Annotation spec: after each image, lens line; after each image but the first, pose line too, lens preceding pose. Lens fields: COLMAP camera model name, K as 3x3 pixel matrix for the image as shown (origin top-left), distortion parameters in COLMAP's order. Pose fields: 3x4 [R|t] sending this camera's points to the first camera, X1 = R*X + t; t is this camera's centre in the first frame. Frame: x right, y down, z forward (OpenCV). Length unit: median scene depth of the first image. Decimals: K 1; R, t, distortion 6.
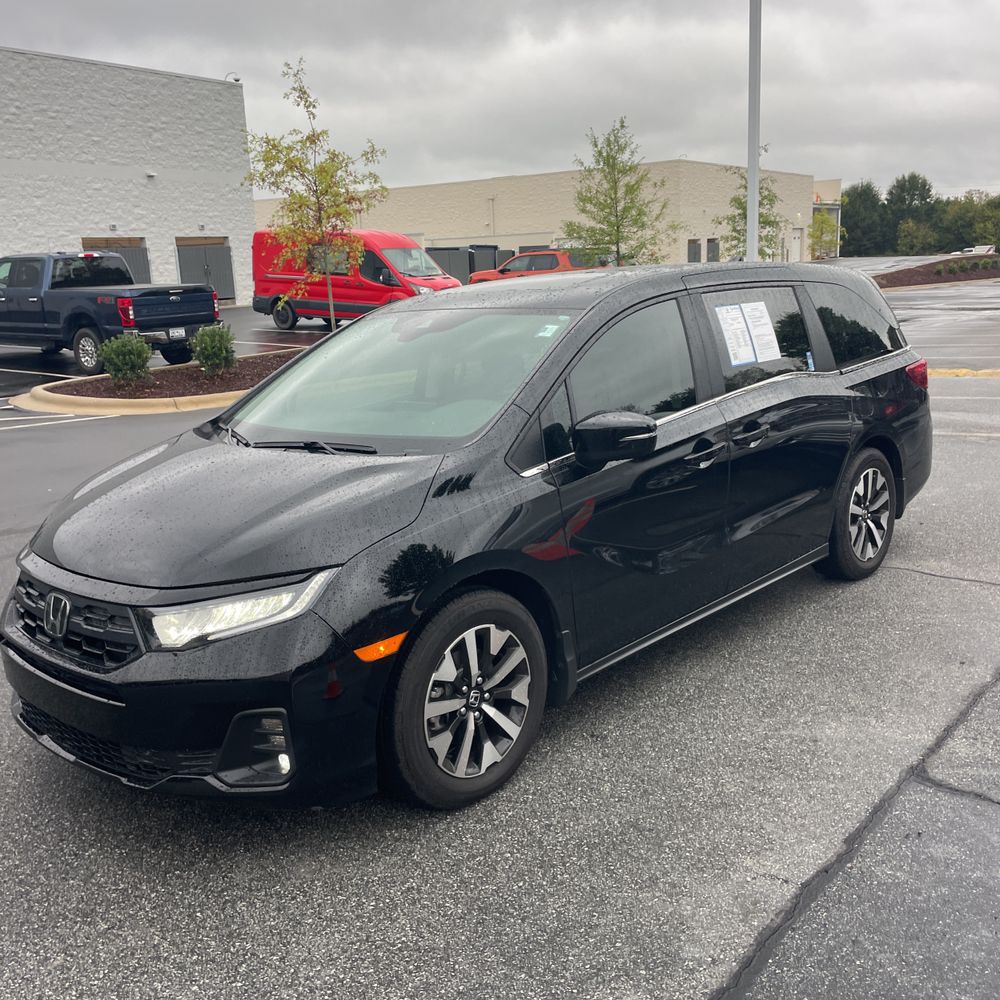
lens RADIAL K [[994.8, 0, 485.9], [0, 994.8, 496.9], [0, 0, 1]] dist [0.075477, -0.095402]
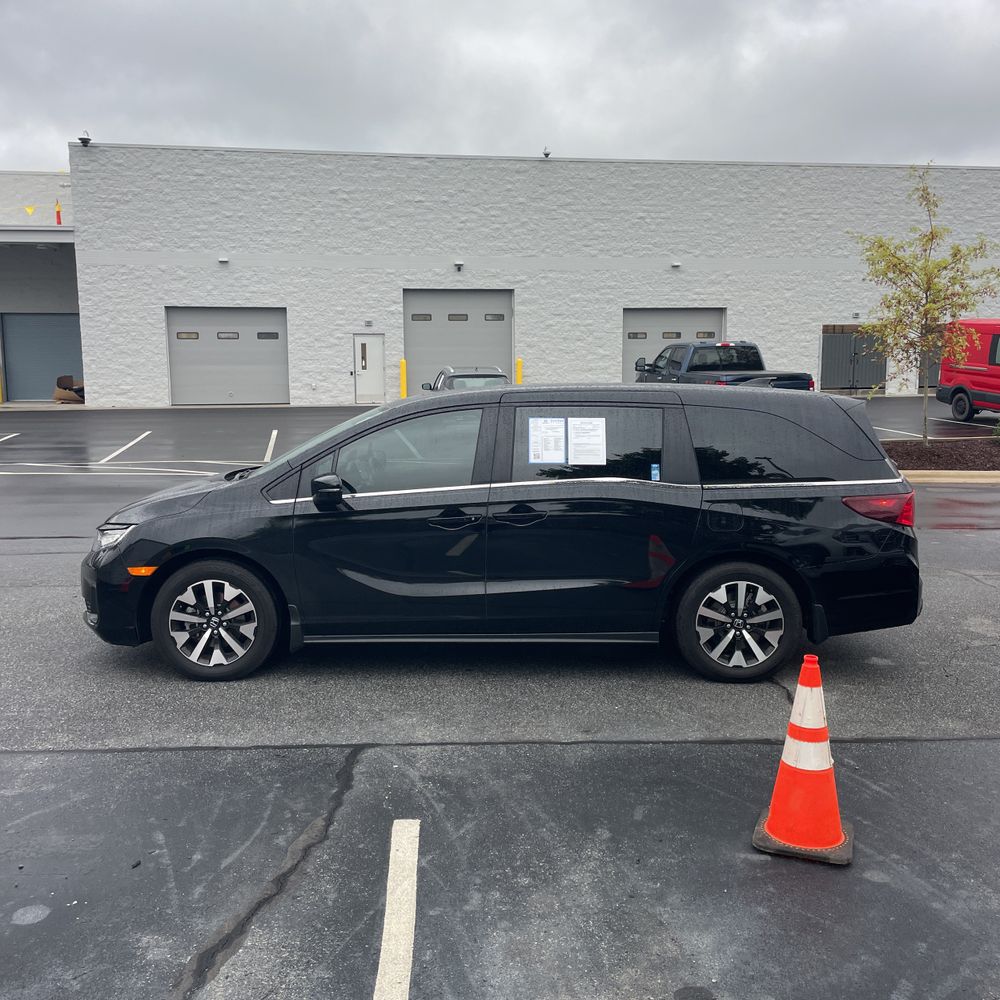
lens RADIAL K [[983.5, 0, 484.3], [0, 983.5, 501.2], [0, 0, 1]] dist [0.114732, -0.183866]
pose [[0.683528, 0.143168, -0.715746, 0.157802], [-0.192816, 0.981160, 0.012121, -0.012100], [0.703996, 0.129722, 0.698256, 0.009921]]
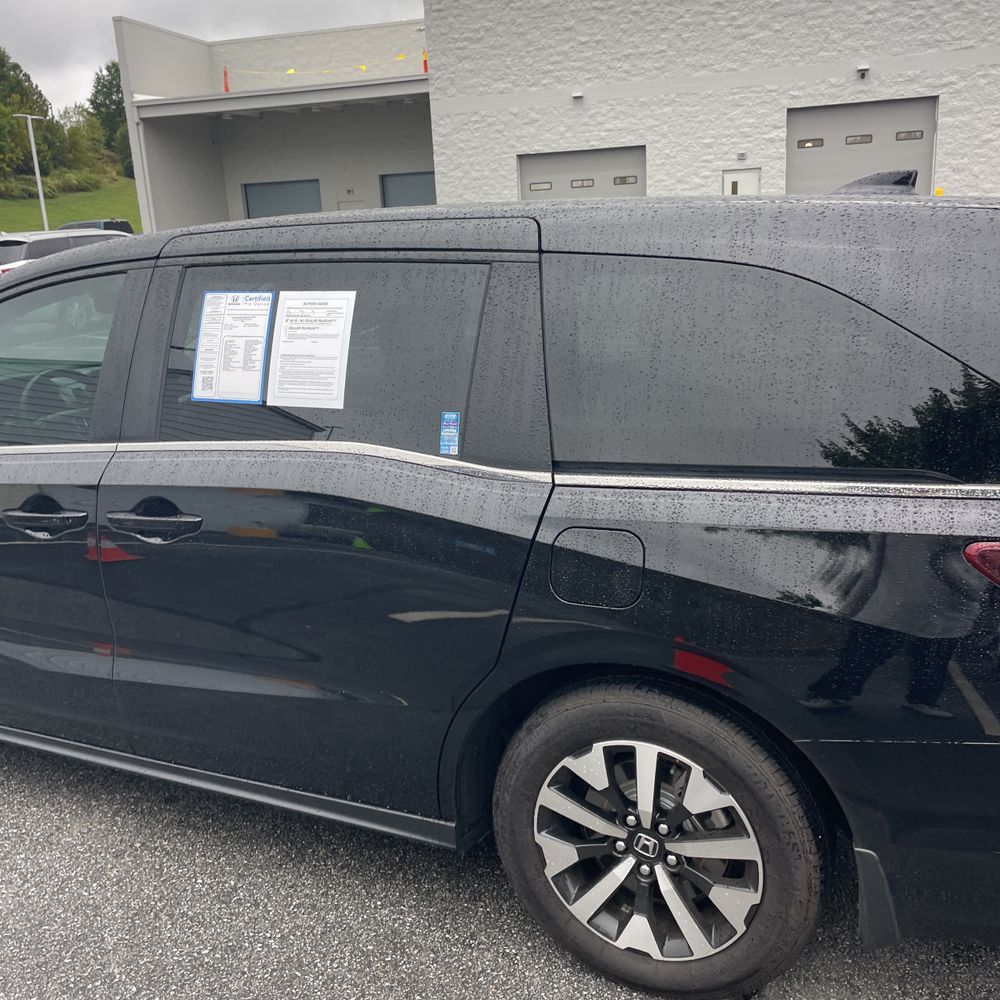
lens RADIAL K [[994.8, 0, 485.9], [0, 994.8, 496.9], [0, 0, 1]] dist [0.075477, -0.095402]
pose [[0.317858, 0.275867, -0.907118, 0.115807], [-0.182566, 0.956640, 0.226955, -0.033082], [0.930396, 0.093470, 0.354439, 0.133835]]
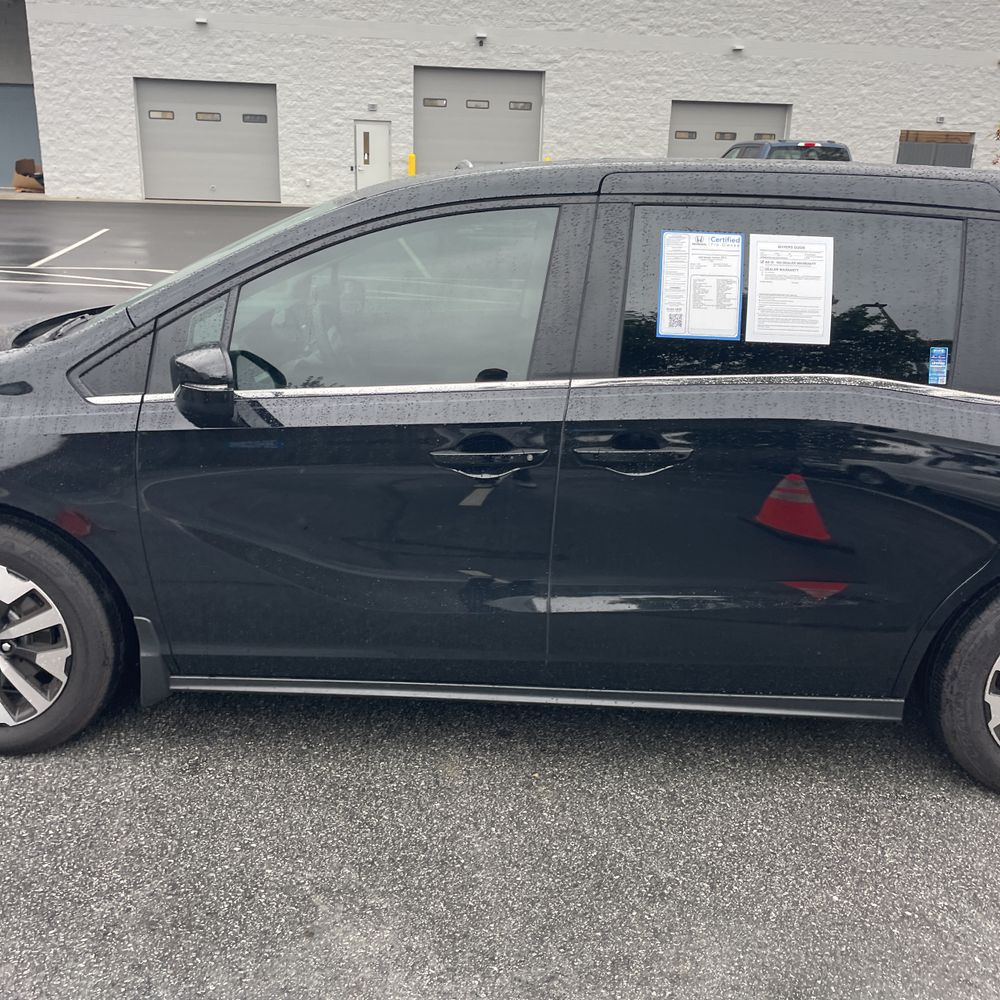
lens RADIAL K [[994.8, 0, 485.9], [0, 994.8, 496.9], [0, 0, 1]] dist [0.075477, -0.095402]
pose [[0.671479, 0.293771, -0.680305, 0.084627], [-0.229014, 0.955387, 0.186514, -0.017651], [0.704747, 0.030559, 0.708800, 0.071871]]
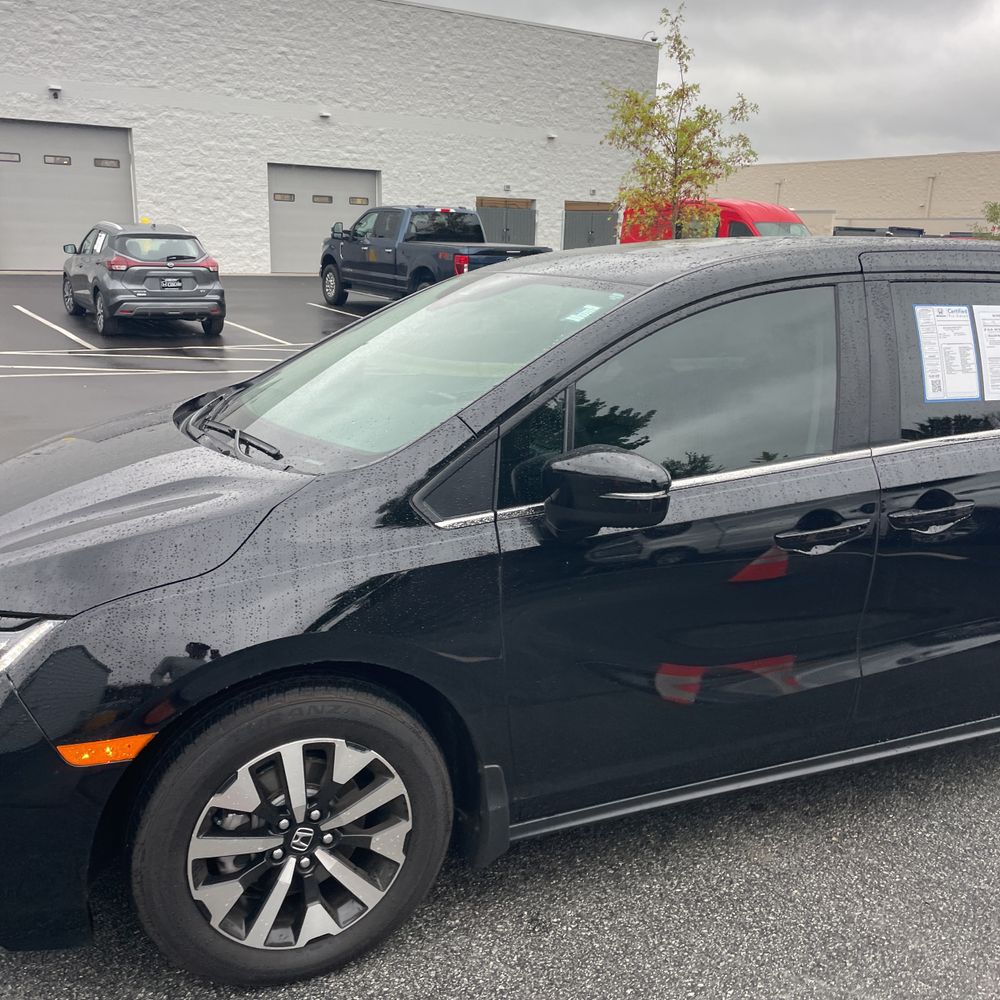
lens RADIAL K [[995.6, 0, 484.7], [0, 995.6, 517.6], [0, 0, 1]] dist [0.073465, -0.088114]
pose [[0.918201, 0.170827, -0.357387, 0.032160], [-0.155165, 0.985240, 0.072285, -0.008525], [0.364461, -0.010918, 0.931155, 0.042696]]
